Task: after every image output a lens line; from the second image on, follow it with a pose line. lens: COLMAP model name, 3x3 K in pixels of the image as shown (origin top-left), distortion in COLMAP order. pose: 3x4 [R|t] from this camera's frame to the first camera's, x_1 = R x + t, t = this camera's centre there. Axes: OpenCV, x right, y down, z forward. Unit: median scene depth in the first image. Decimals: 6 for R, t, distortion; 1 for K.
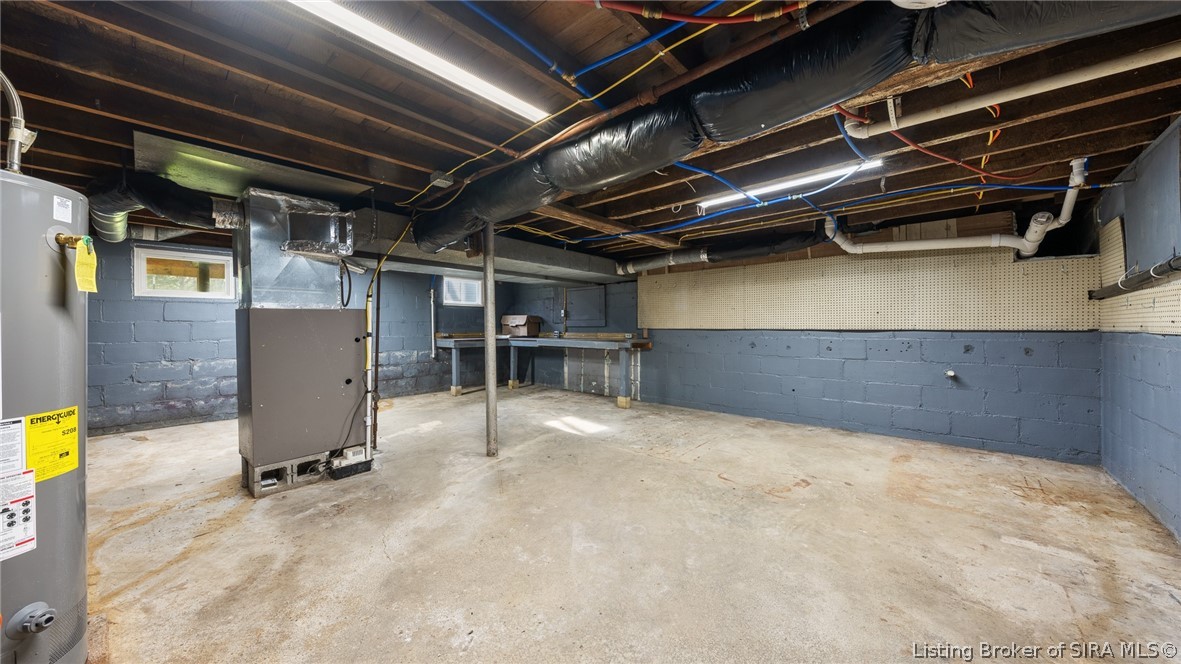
lens RADIAL K [[407.5, 0, 590.4], [0, 407.5, 330.5], [0, 0, 1]] dist [-0.008836, -0.000079]
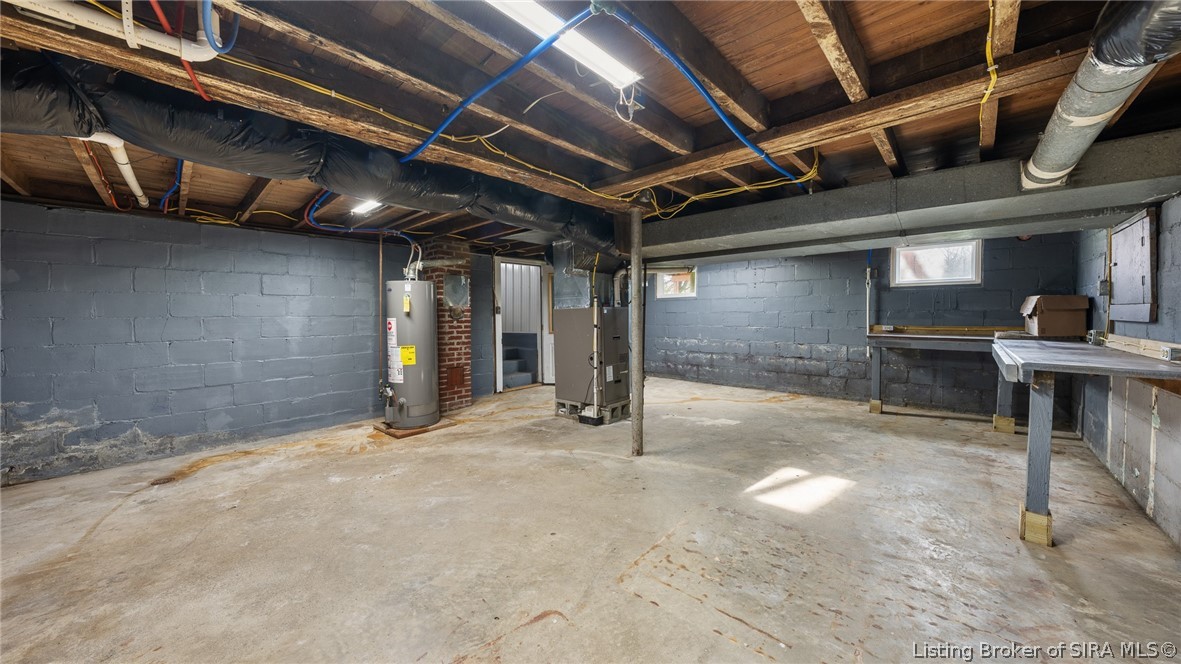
lens RADIAL K [[407.5, 0, 590.3], [0, 407.5, 324.1], [0, 0, 1]] dist [-0.008836, -0.000079]
pose [[-0.033014, 0.030925, -0.998976, 0.930852], [-0.002092, 0.999517, 0.031010, -0.044001], [0.999453, 0.003114, -0.032933, 1.180584]]
